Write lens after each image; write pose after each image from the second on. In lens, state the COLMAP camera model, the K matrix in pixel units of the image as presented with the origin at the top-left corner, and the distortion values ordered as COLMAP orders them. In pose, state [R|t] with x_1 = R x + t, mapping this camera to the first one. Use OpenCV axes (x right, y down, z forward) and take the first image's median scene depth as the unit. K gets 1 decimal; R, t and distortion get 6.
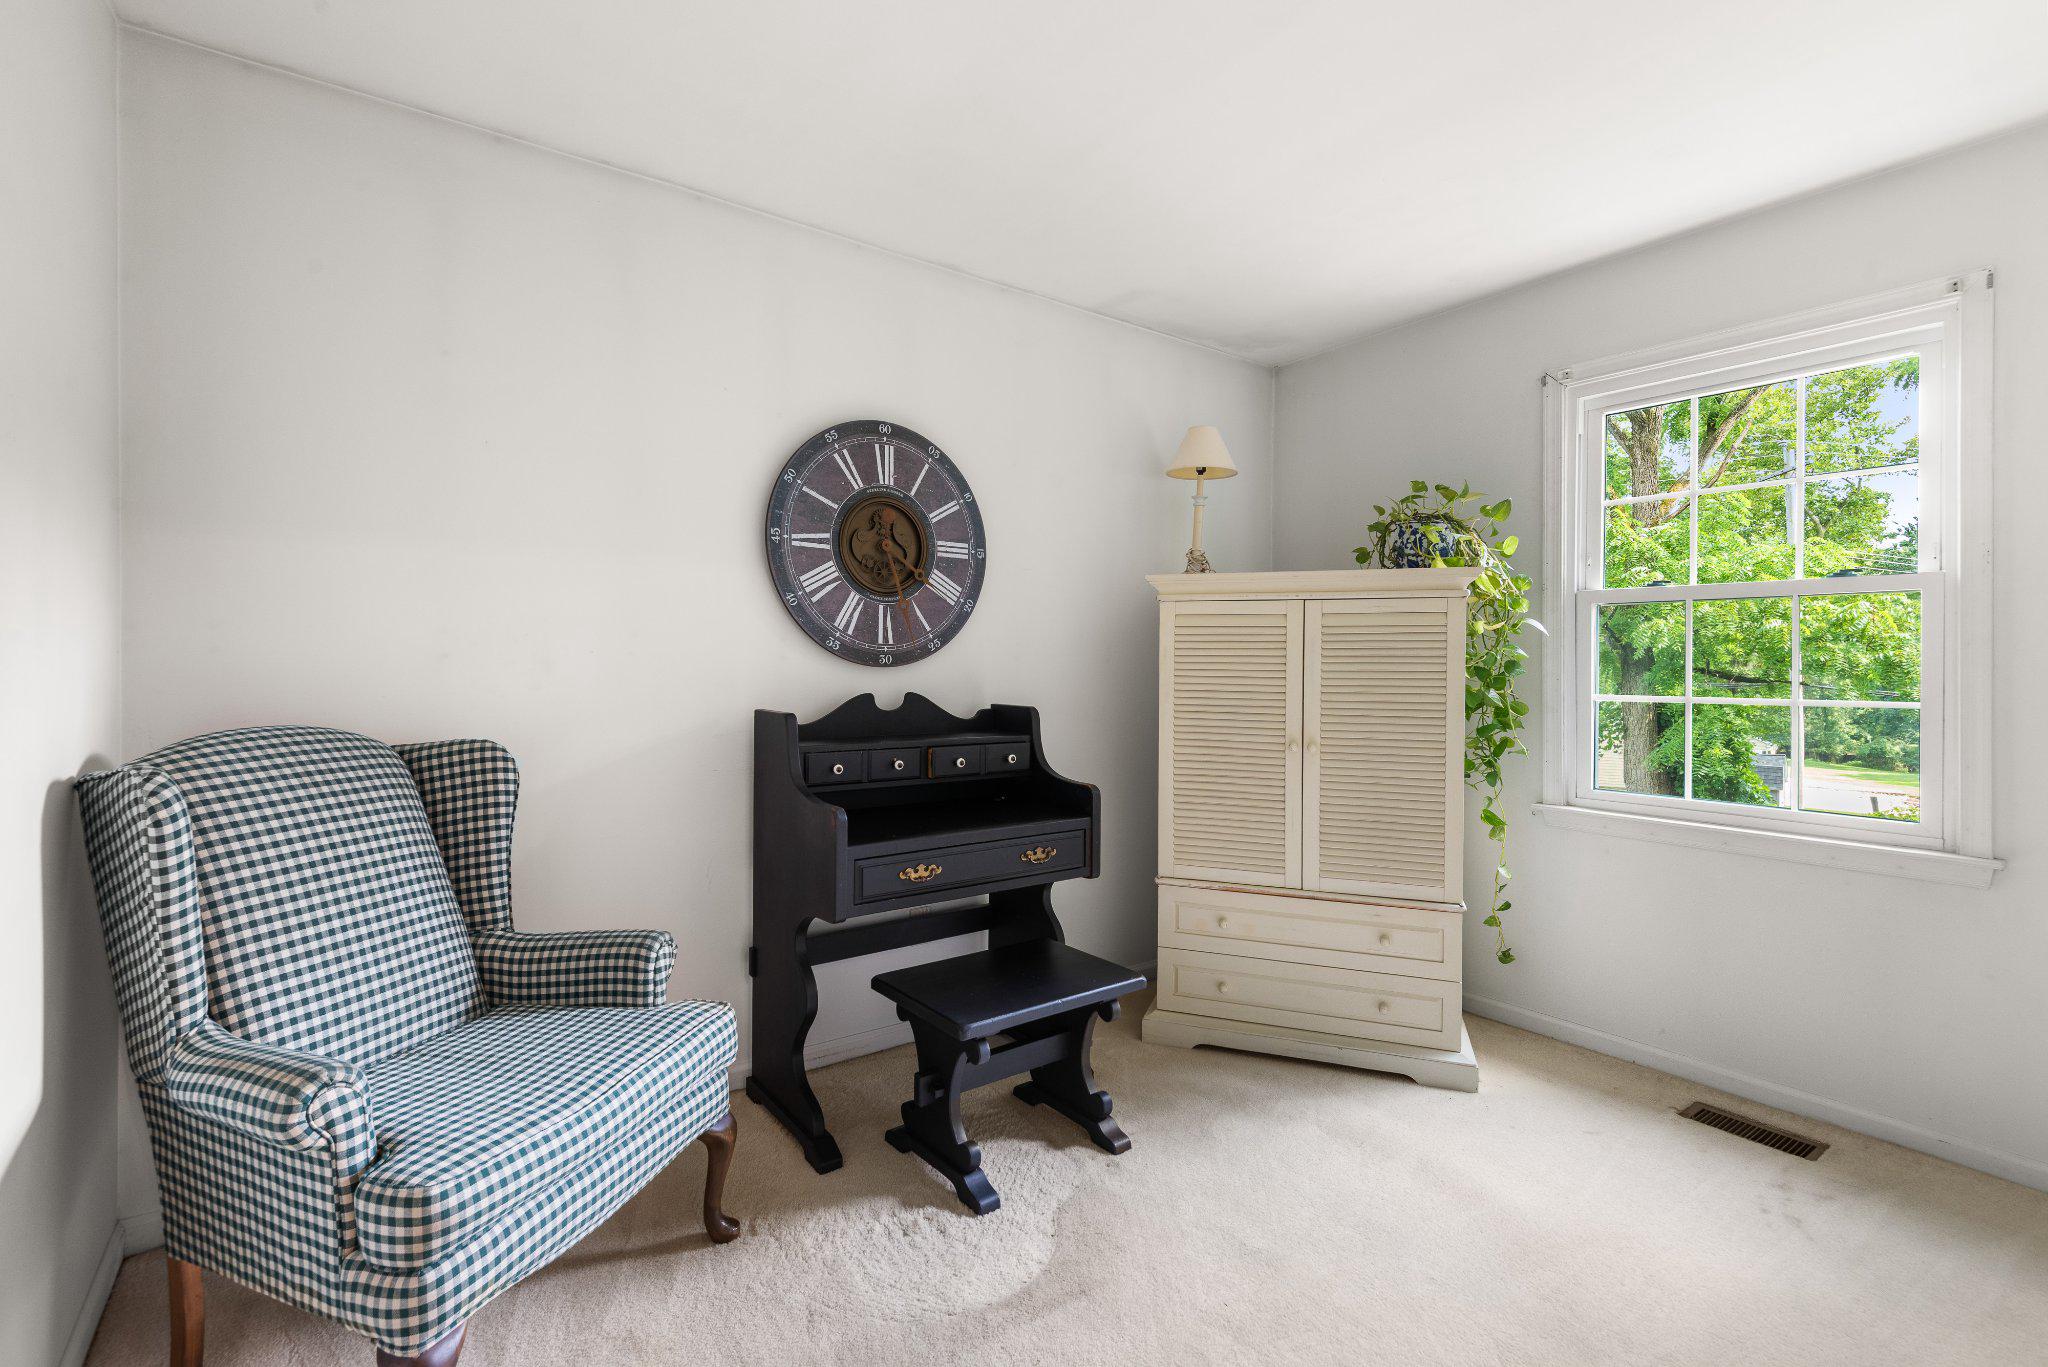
lens RADIAL K [[948.3, 0, 1020.3], [0, 948.3, 673.6], [0, 0, 1]] dist [0.002719, -0.002230]
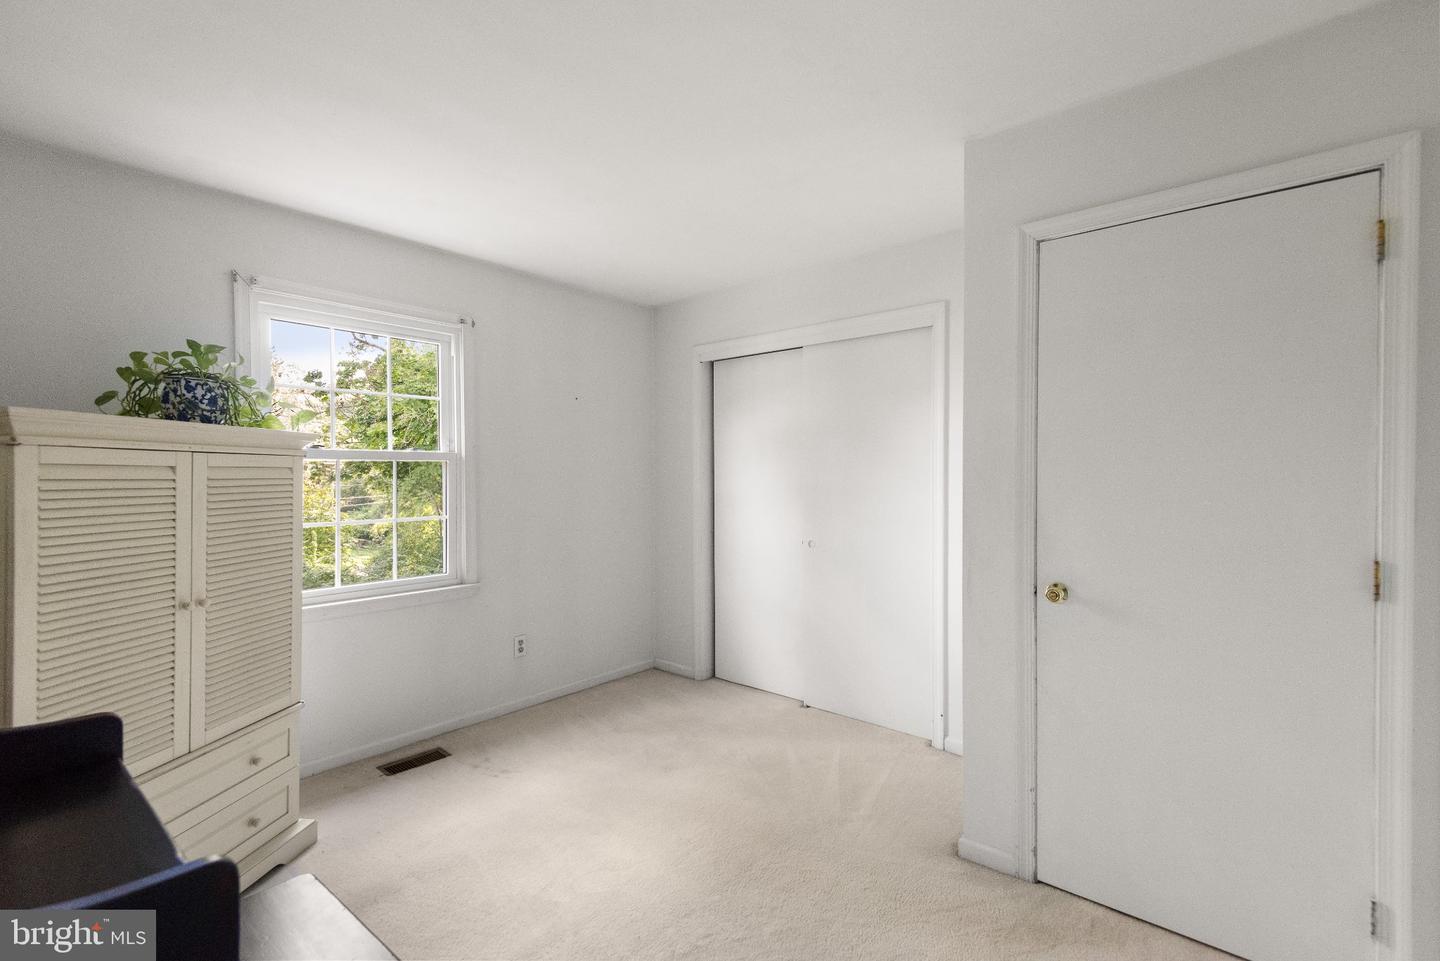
lens RADIAL K [[666.8, 0, 717.0], [0, 666.8, 475.6], [0, 0, 1]] dist [0.002719, -0.002230]
pose [[-0.264953, -0.012421, 0.964181, -0.504004], [0.010669, 0.999818, 0.015812, -0.059704], [-0.964202, 0.014476, -0.264772, 0.675774]]
